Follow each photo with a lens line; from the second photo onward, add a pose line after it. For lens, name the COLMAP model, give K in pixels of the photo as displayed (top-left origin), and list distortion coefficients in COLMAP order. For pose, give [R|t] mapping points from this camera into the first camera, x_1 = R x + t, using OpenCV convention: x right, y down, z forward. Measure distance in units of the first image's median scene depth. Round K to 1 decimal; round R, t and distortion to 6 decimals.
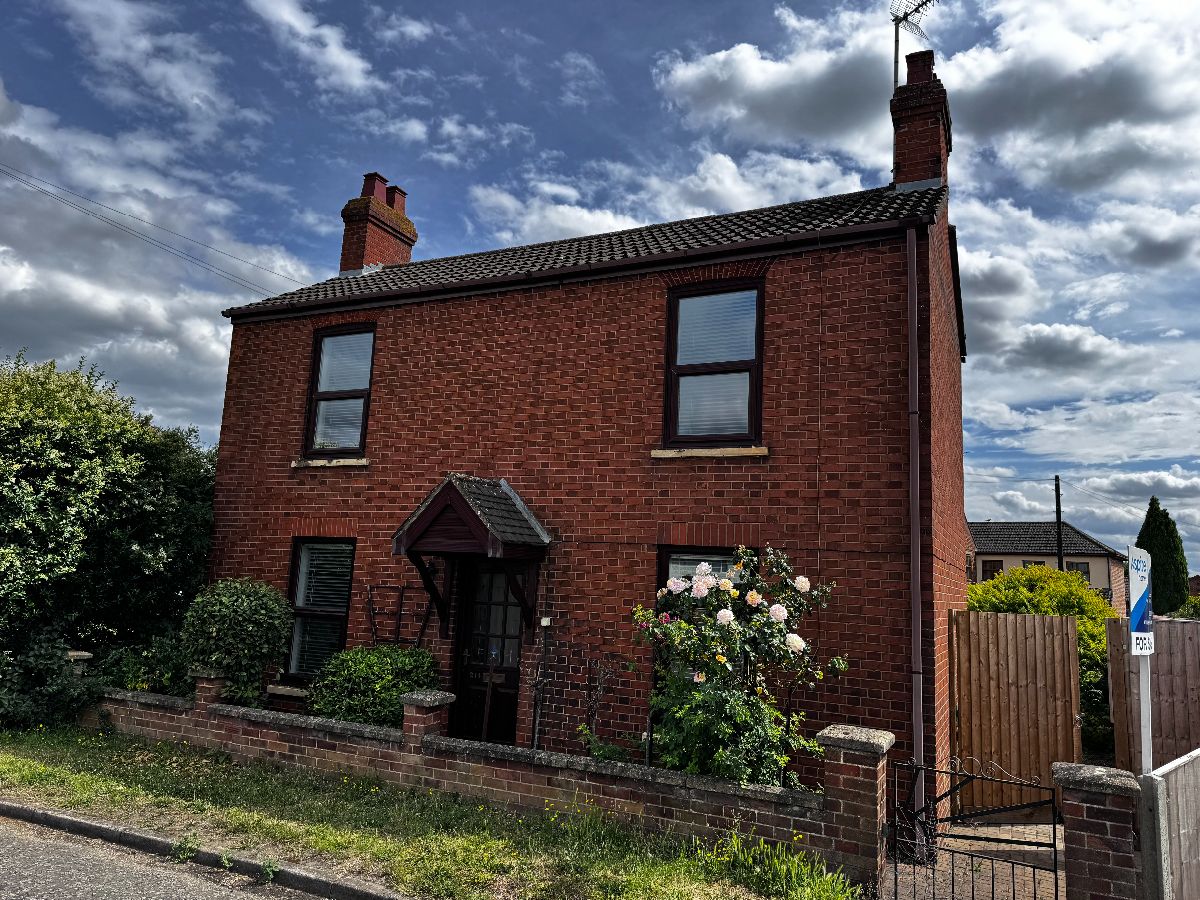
lens RADIAL K [[889.8, 0, 600.0], [0, 889.8, 450.0], [0, 0, 1]] dist [0.004008, -0.005733]
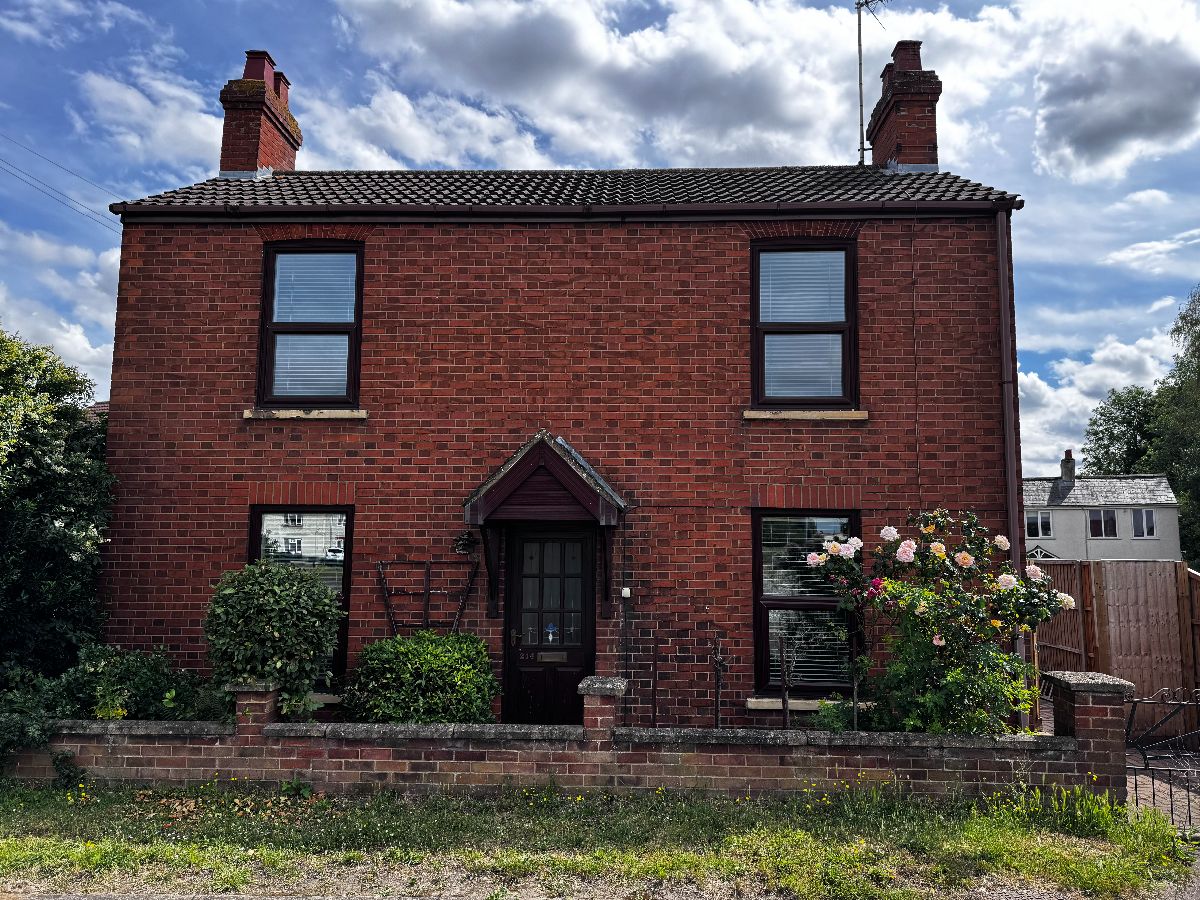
lens RADIAL K [[895.1, 0, 600.0], [0, 895.1, 450.0], [0, 0, 1]] dist [0.002456, -0.002862]
pose [[0.905709, 0.005886, 0.423860, -0.427157], [-0.027494, 0.998614, 0.044883, 0.004299], [-0.423008, -0.052305, 0.904615, 0.159858]]
